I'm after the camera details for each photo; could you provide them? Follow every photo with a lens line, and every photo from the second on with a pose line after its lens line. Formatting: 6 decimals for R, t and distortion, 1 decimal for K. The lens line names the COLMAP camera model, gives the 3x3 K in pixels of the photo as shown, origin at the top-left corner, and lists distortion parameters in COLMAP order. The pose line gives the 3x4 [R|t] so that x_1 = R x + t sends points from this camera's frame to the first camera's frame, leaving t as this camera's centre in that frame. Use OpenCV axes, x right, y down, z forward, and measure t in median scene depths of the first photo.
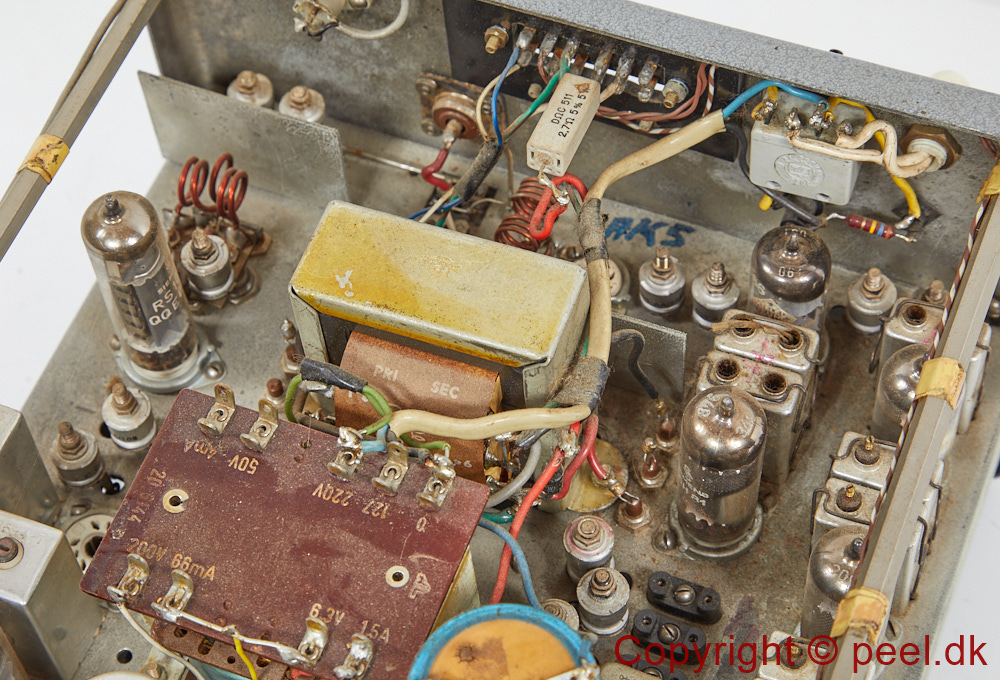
lens RADIAL K [[2263.0, 0, 500.0], [0, 2263.0, 340.0], [0, 0, 1]] dist [-0.054400, 0.475502]
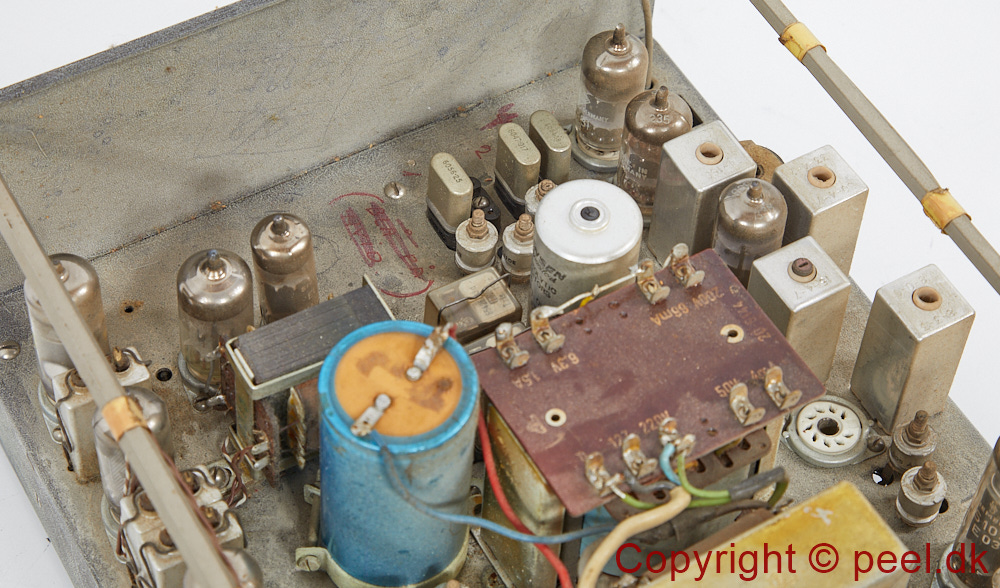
lens RADIAL K [[2310.5, 0, 500.0], [0, 2310.5, 294.0], [0, 0, 1]] dist [-0.004954, -0.004435]
pose [[-0.618678, 0.643166, -0.451193, 0.441605], [-0.673403, -0.138306, 0.726223, -0.689661], [0.404679, 0.753133, 0.518677, 0.308498]]
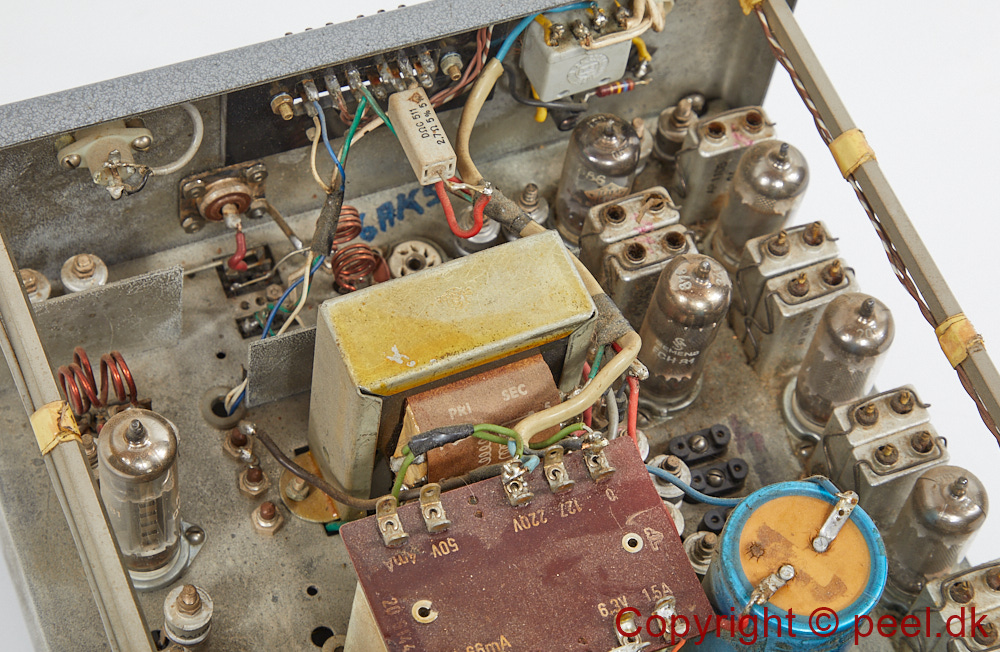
lens RADIAL K [[2433.2, 0, 500.0], [0, 2433.2, 326.0], [0, 0, 1]] dist [-0.039322, -0.619794]
pose [[0.709235, -0.527958, 0.467168, -0.557638], [0.508442, 0.842115, 0.179801, -0.218093], [-0.488337, 0.110006, 0.865694, -0.005760]]
